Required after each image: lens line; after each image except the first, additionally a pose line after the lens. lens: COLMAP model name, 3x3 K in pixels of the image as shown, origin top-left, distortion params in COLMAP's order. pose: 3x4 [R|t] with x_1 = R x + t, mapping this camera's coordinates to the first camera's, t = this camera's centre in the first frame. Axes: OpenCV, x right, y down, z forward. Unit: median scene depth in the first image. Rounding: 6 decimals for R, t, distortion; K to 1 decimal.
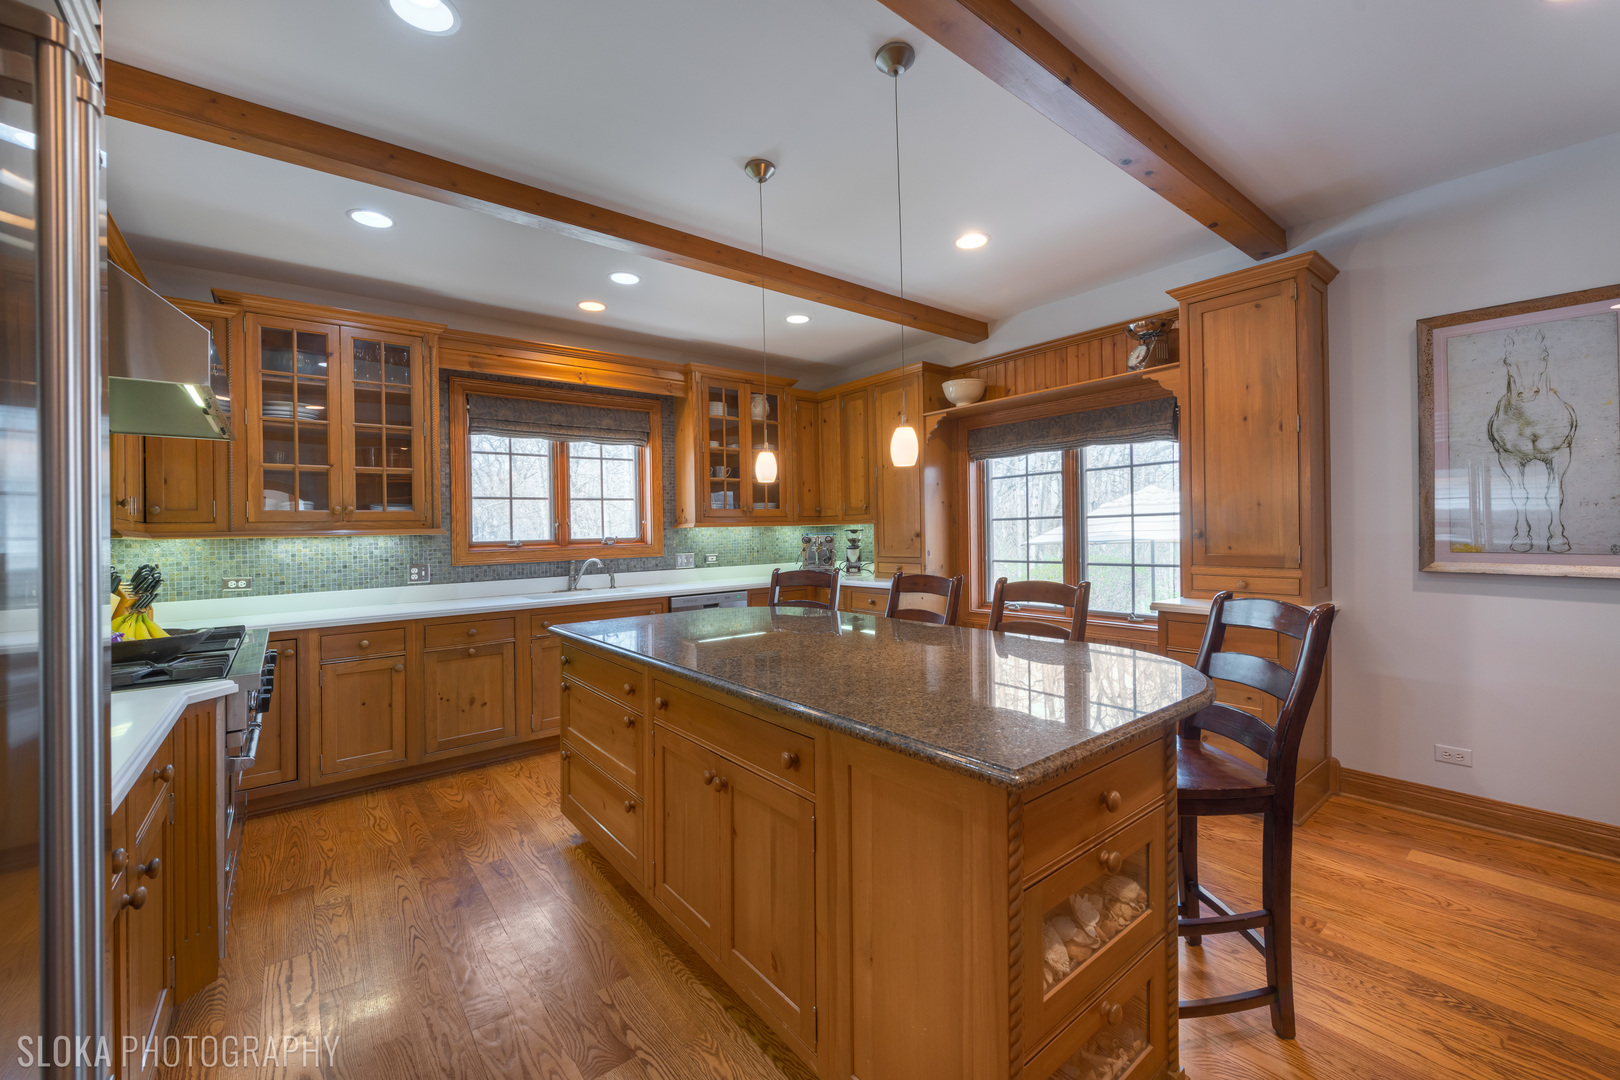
lens RADIAL K [[658.8, 0, 813.8], [0, 658.8, 540.3], [0, 0, 1]] dist [-0.016382, -0.001285]
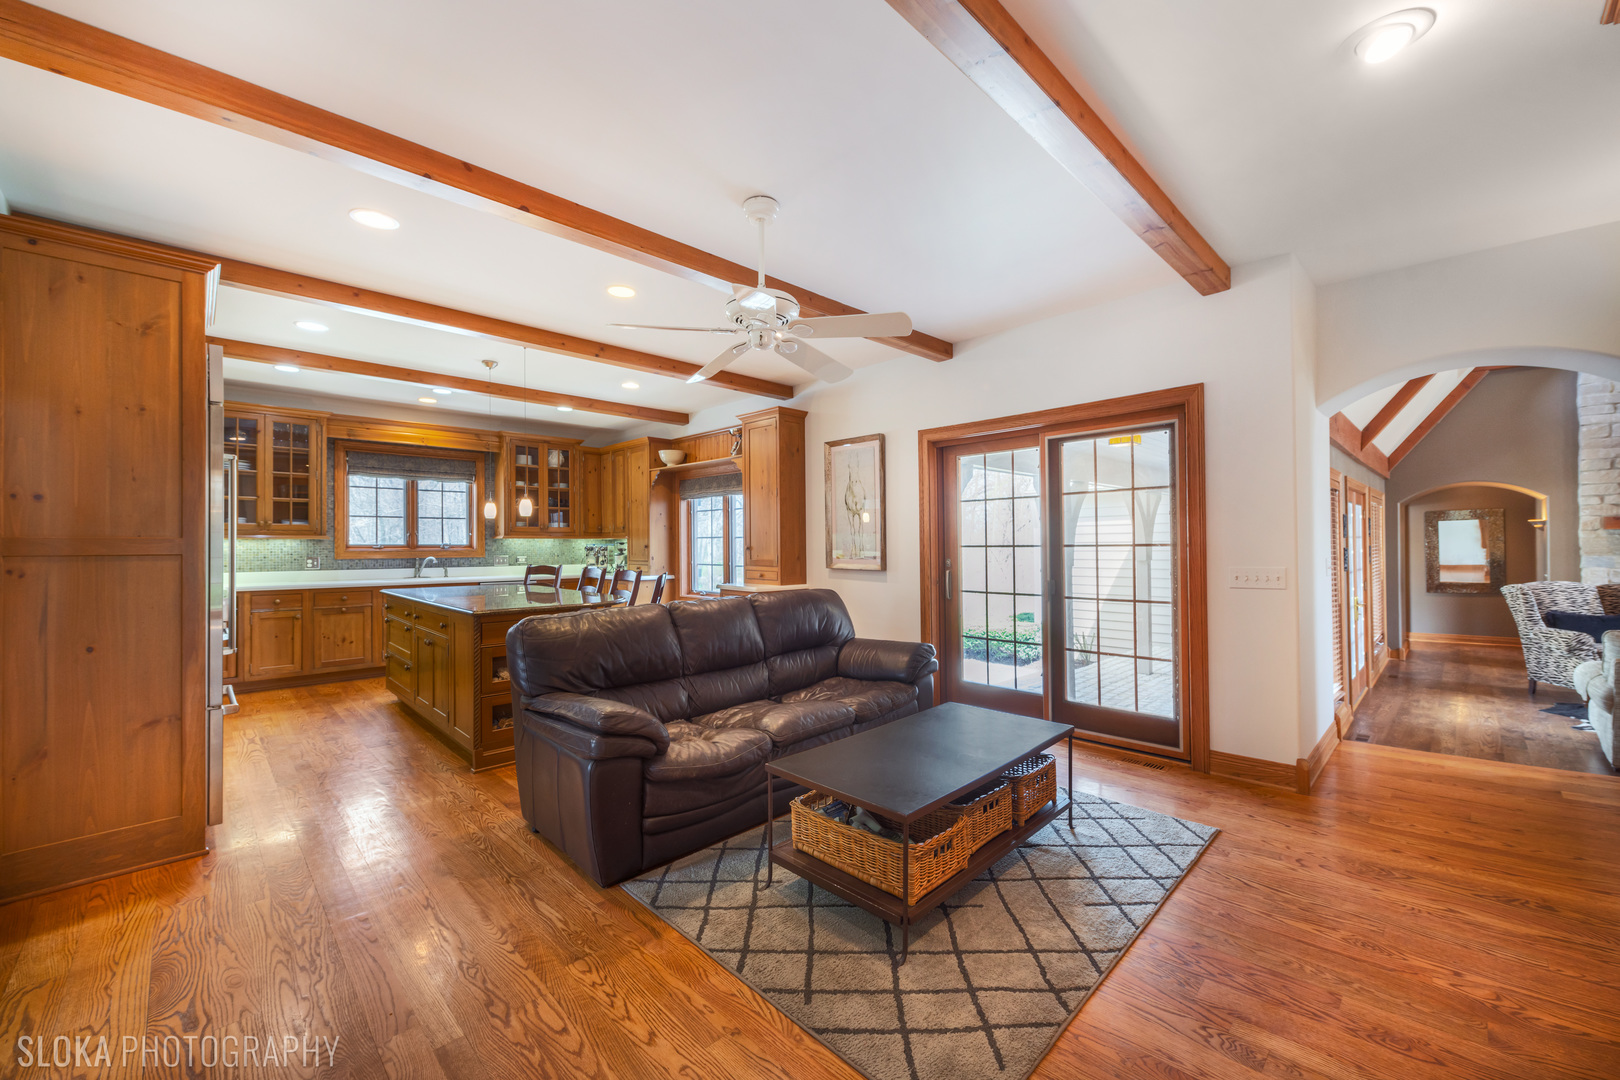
lens RADIAL K [[658.8, 0, 786.9], [0, 658.8, 558.5], [0, 0, 1]] dist [-0.016382, -0.001285]
pose [[0.996857, 0.019701, 0.076735, 0.393013], [-0.020056, 0.999791, 0.003864, 0.008536], [-0.076643, -0.005391, 0.997044, -0.620664]]
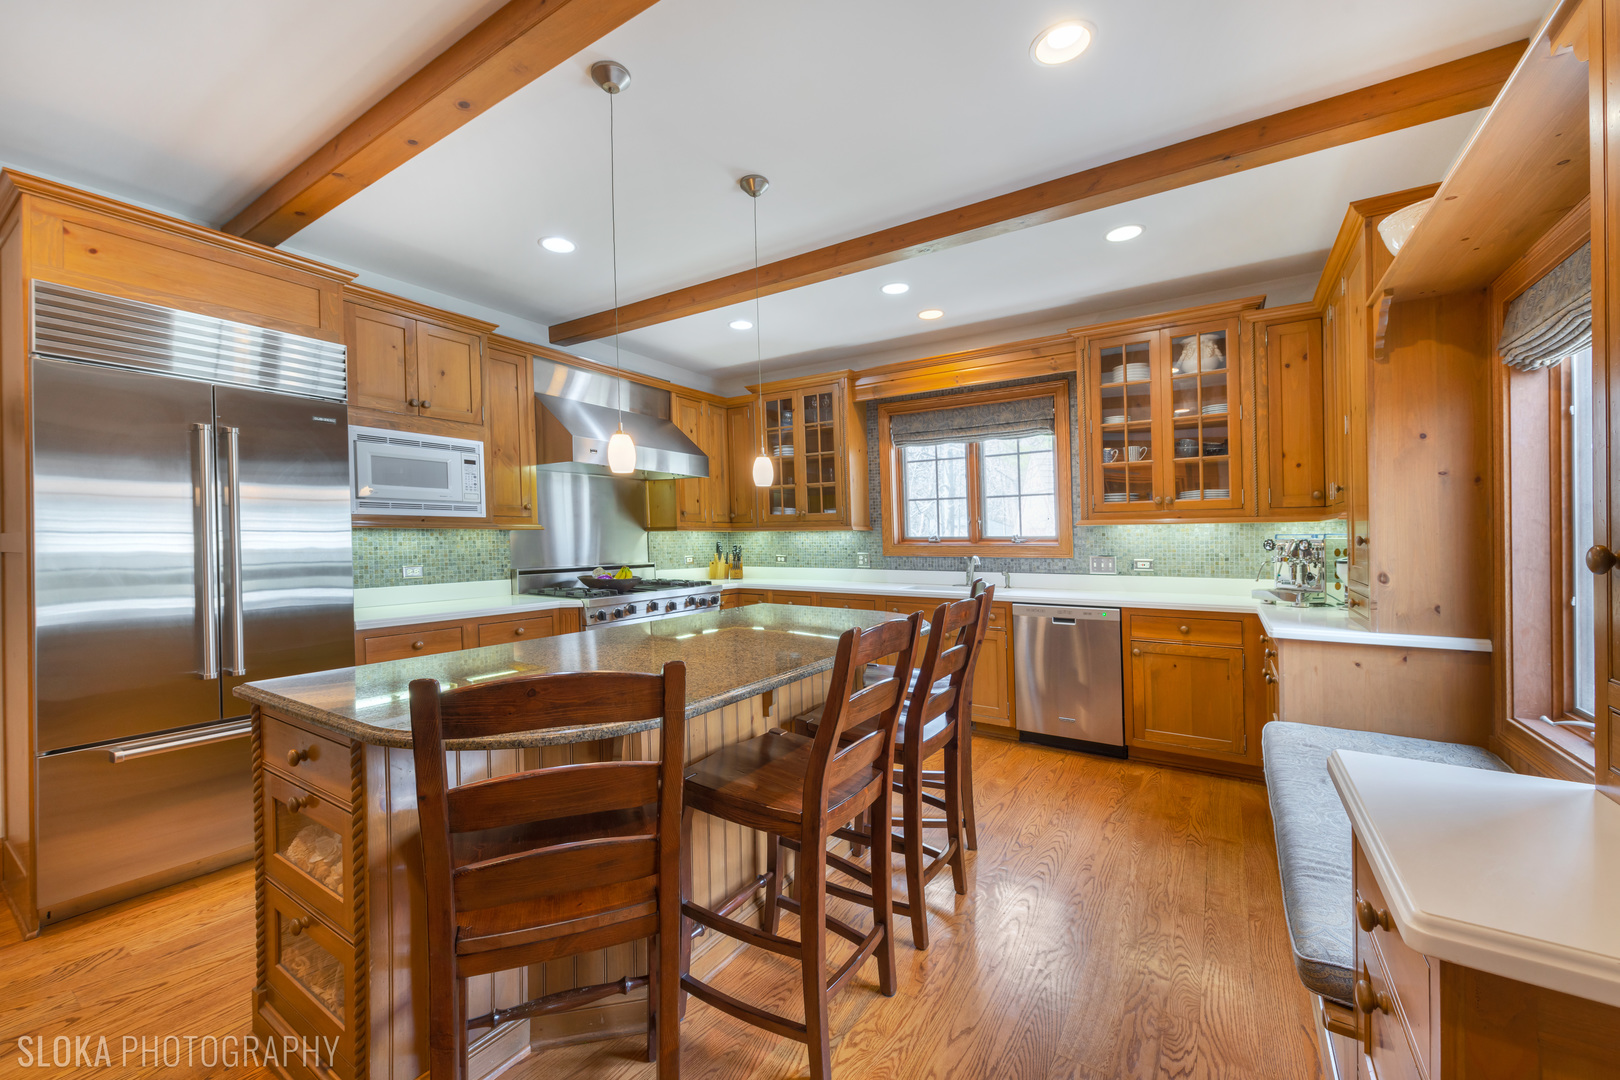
lens RADIAL K [[658.8, 0, 814.6], [0, 658.8, 537.0], [0, 0, 1]] dist [-0.016382, -0.001285]
pose [[0.266847, 0.026935, -0.963362, 0.588782], [-0.009180, 0.999635, 0.025407, -0.025978], [0.963695, 0.002064, 0.266997, 0.509116]]
